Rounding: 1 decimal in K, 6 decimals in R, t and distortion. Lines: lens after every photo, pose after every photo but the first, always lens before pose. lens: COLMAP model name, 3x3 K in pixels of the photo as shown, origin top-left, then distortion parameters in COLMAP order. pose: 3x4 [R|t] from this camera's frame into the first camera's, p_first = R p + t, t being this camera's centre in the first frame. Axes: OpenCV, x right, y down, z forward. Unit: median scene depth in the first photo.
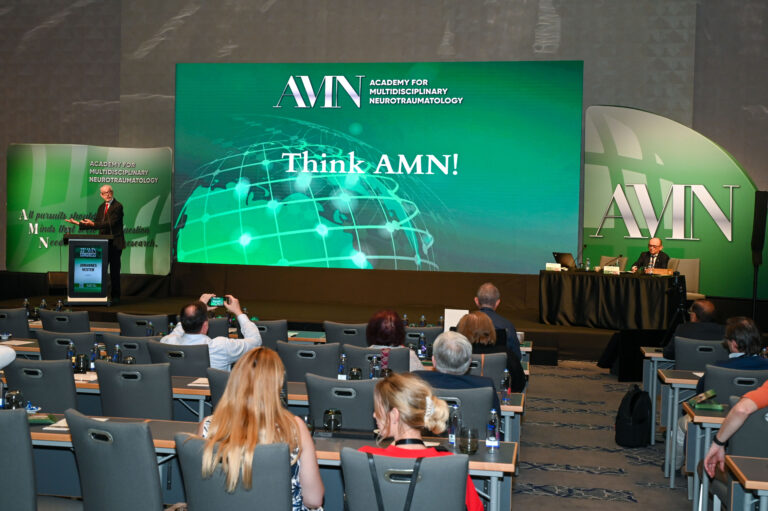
lens RADIAL K [[916.6, 0, 384.0], [0, 916.6, 255.5], [0, 0, 1]] dist [0.012138, 0.014548]
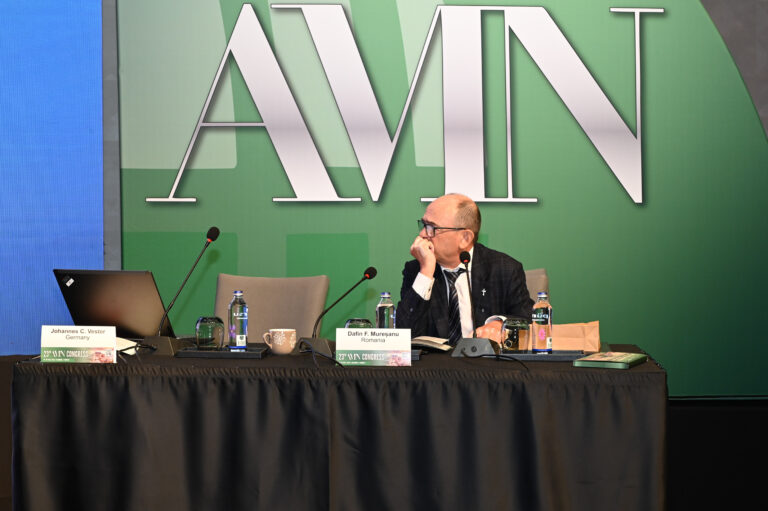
lens RADIAL K [[1525.7, 0, 384.0], [0, 1525.7, 255.5], [0, 0, 1]] dist [-0.003542, 0.035203]
pose [[0.871445, -0.040825, 0.488792, 0.069968], [0.042191, 0.999076, 0.008224, -0.006271], [-0.488676, 0.013456, 0.872362, 0.596329]]
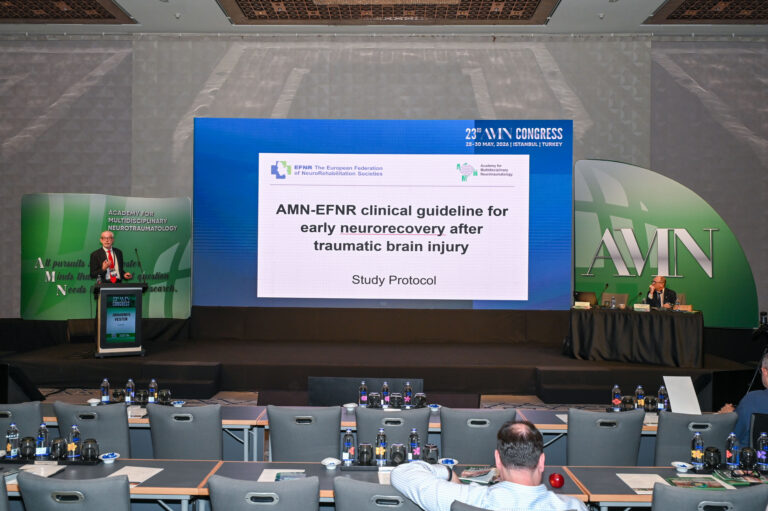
lens RADIAL K [[660.7, 0, 384.0], [0, 660.7, 255.5], [0, 0, 1]] dist [0.014831, 0.004172]
pose [[0.987825, -0.012985, 0.155025, -0.143653], [0.019713, 0.998926, -0.041941, -0.015831], [-0.154314, 0.044487, 0.987020, 0.241002]]
